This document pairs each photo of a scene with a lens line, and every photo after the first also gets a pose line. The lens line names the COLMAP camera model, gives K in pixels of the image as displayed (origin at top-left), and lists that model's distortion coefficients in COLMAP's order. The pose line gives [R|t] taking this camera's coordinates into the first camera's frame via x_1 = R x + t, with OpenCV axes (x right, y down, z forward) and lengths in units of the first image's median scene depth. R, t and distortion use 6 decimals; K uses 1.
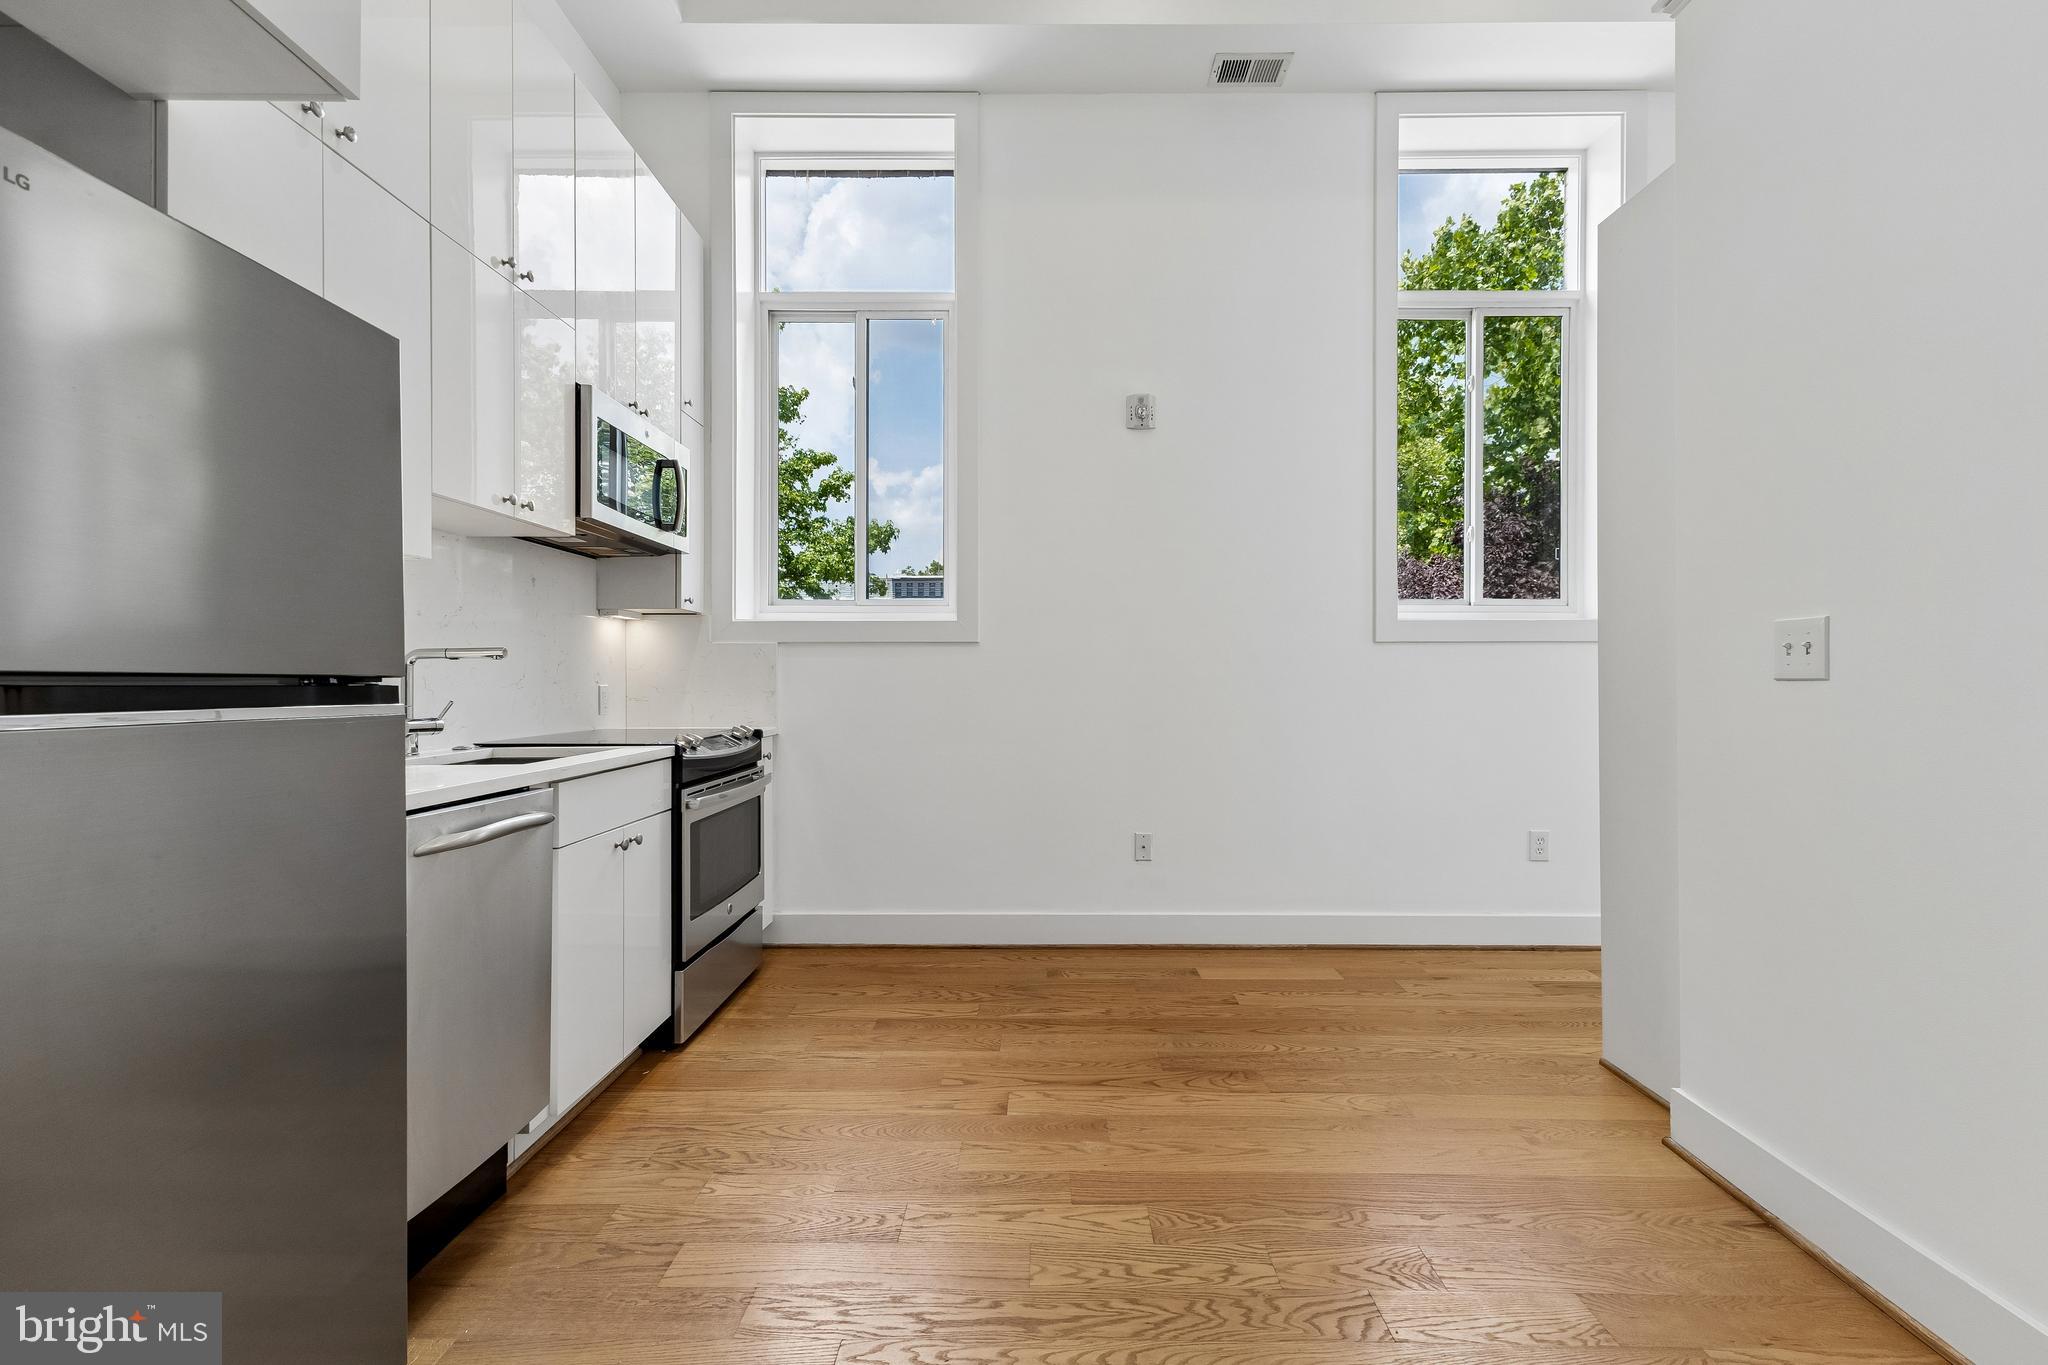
lens RADIAL K [[890.0, 0, 1036.1], [0, 890.0, 675.4], [0, 0, 1]] dist [0.006456, -0.000157]
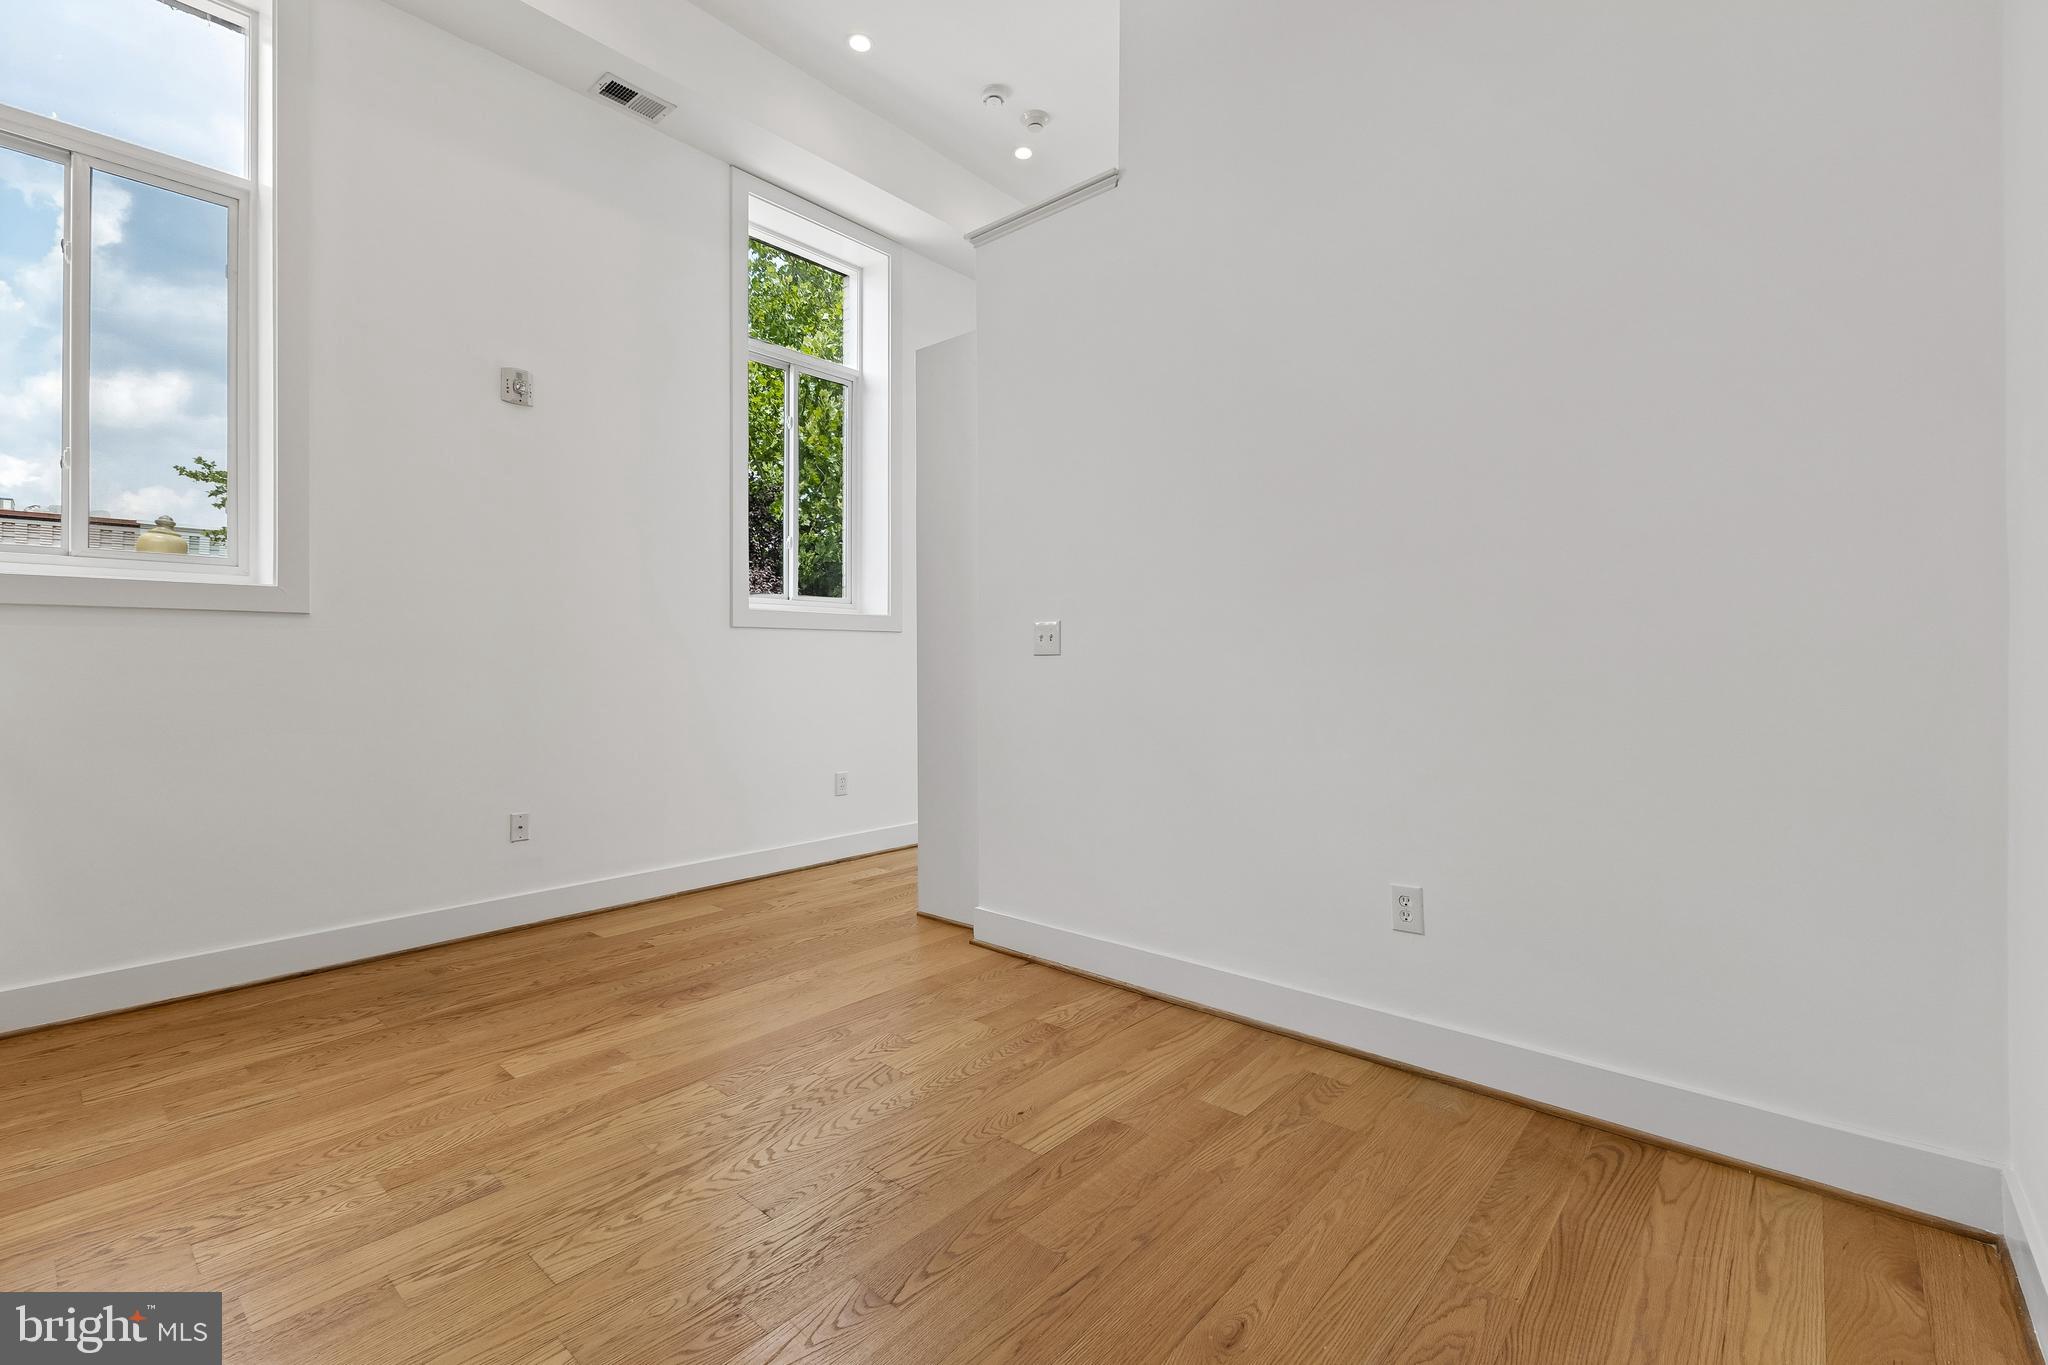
lens RADIAL K [[890.0, 0, 1022.8], [0, 890.0, 662.8], [0, 0, 1]] dist [0.006456, -0.000157]
pose [[0.651603, -0.000719, 0.758560, -0.344384], [-0.000550, 0.999999, 0.001420, 0.010600], [-0.758560, -0.001343, 0.651601, -0.089286]]
